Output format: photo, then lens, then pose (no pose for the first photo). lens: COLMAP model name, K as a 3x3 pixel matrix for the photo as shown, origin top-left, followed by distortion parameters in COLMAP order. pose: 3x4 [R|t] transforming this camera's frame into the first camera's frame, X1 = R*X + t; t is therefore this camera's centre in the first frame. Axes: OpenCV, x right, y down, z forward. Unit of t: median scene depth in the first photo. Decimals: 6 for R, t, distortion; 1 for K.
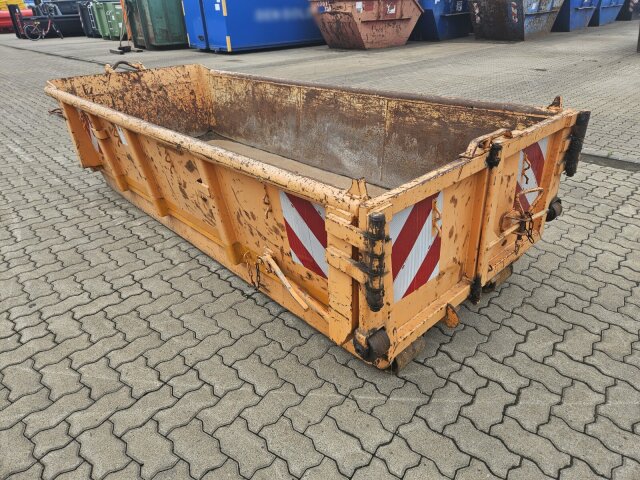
lens RADIAL K [[424.5, 0, 323.7], [0, 424.5, 237.2], [0, 0, 1]] dist [0.067323, -0.051570]
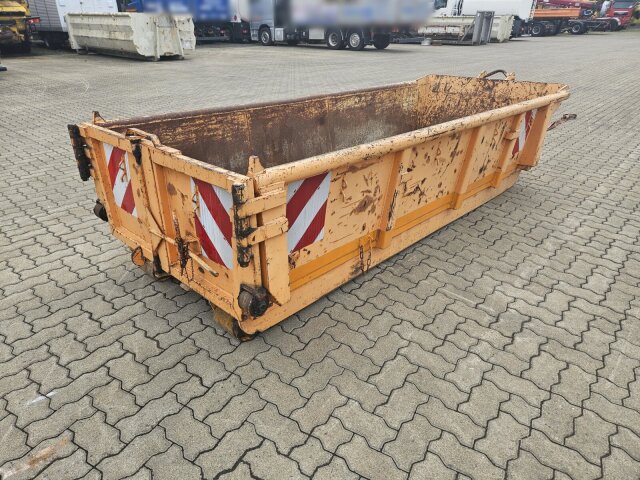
lens RADIAL K [[424.5, 0, 318.1], [0, 424.5, 241.0], [0, 0, 1]] dist [0.067323, -0.051570]
pose [[0.058181, 0.479418, -0.875656, 0.683876], [-0.478929, 0.783017, 0.396877, -0.301233], [0.875924, 0.396286, 0.275164, 0.508678]]
